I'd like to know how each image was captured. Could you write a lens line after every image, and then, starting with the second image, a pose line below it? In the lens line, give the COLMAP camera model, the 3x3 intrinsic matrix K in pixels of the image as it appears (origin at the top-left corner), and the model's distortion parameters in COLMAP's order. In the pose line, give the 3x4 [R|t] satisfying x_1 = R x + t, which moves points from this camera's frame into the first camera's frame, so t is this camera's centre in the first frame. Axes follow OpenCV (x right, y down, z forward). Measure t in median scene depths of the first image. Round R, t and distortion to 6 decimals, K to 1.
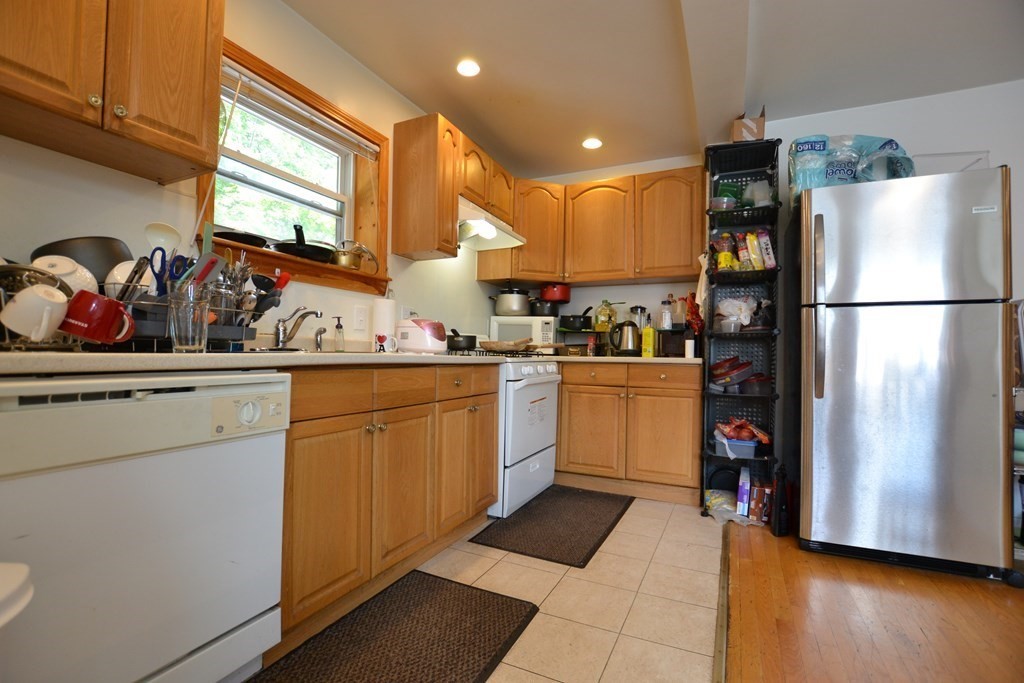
lens RADIAL K [[456.7, 0, 508.6], [0, 456.7, 351.3], [0, 0, 1]] dist [-0.027196, 0.000487]
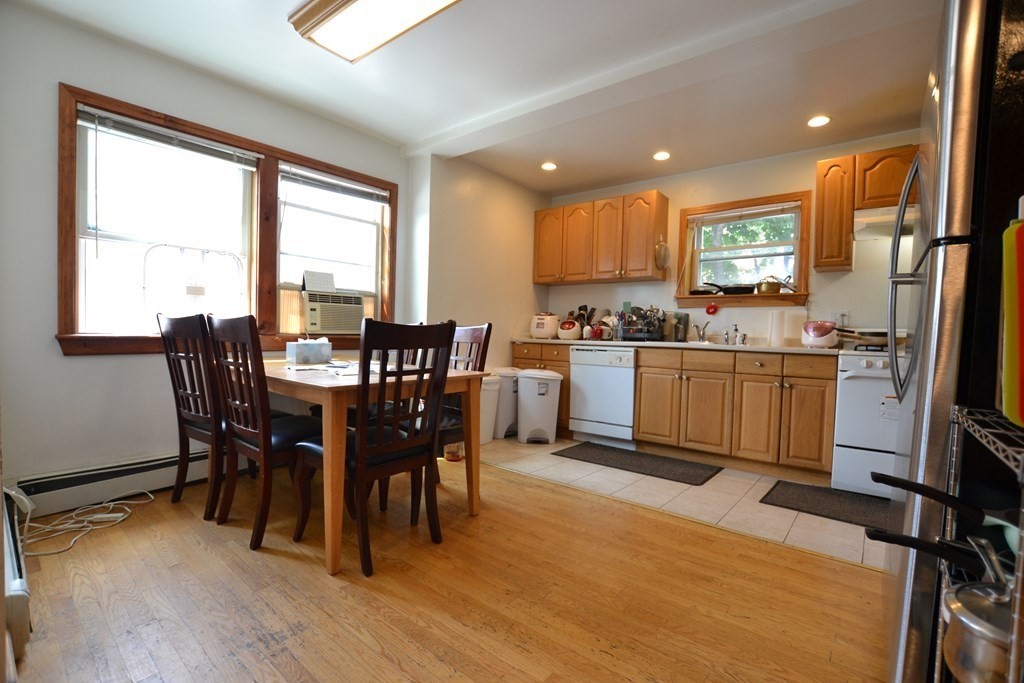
lens RADIAL K [[456.7, 0, 508.6], [0, 456.7, 351.3], [0, 0, 1]] dist [-0.027196, 0.000487]
pose [[-0.232207, 0.010990, -0.972604, 1.316854], [-0.025773, 0.999516, 0.017447, 0.018052], [0.972325, 0.029118, -0.231811, 0.455394]]
